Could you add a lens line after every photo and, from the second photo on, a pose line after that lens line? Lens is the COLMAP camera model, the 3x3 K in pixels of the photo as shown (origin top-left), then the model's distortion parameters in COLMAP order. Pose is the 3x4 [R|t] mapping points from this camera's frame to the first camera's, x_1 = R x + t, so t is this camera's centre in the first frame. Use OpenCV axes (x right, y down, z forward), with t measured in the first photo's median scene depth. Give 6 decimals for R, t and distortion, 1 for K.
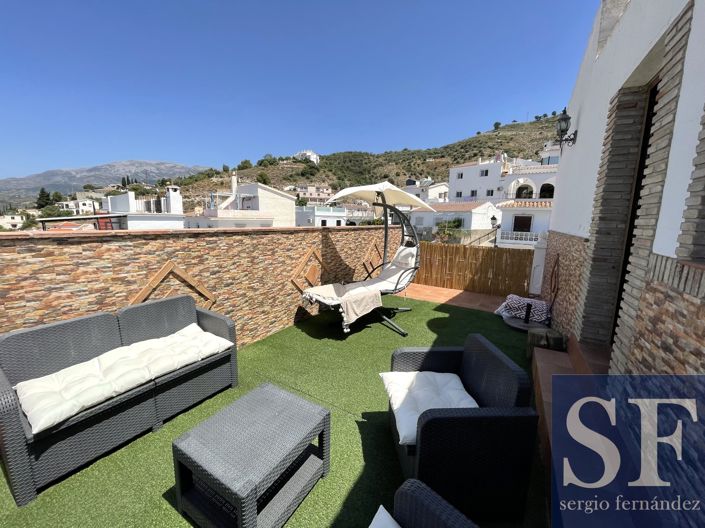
lens RADIAL K [[285.3, 0, 352.3], [0, 285.3, 264.6], [0, 0, 1]] dist [-0.003960, 0.000264]
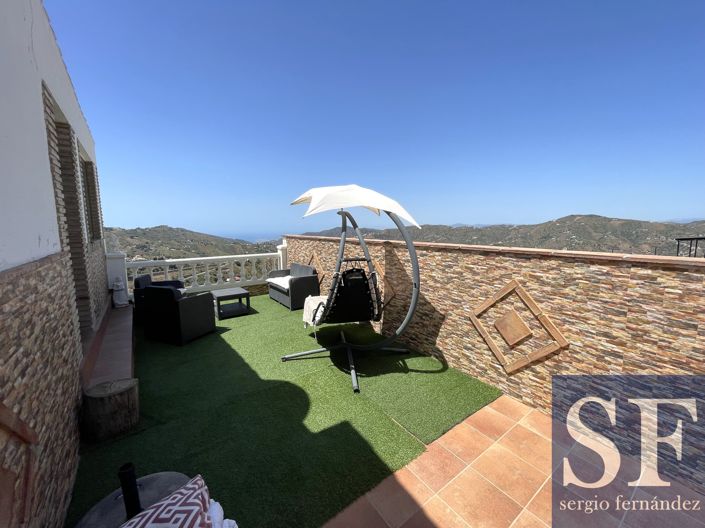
lens RADIAL K [[285.3, 0, 351.5], [0, 285.3, 263.8], [0, 0, 1]] dist [-0.003960, 0.000264]
pose [[-0.404845, 0.069492, -0.911741, 0.754828], [-0.176537, 0.972408, 0.152504, -0.177542], [0.897182, 0.222697, -0.381407, 1.242302]]
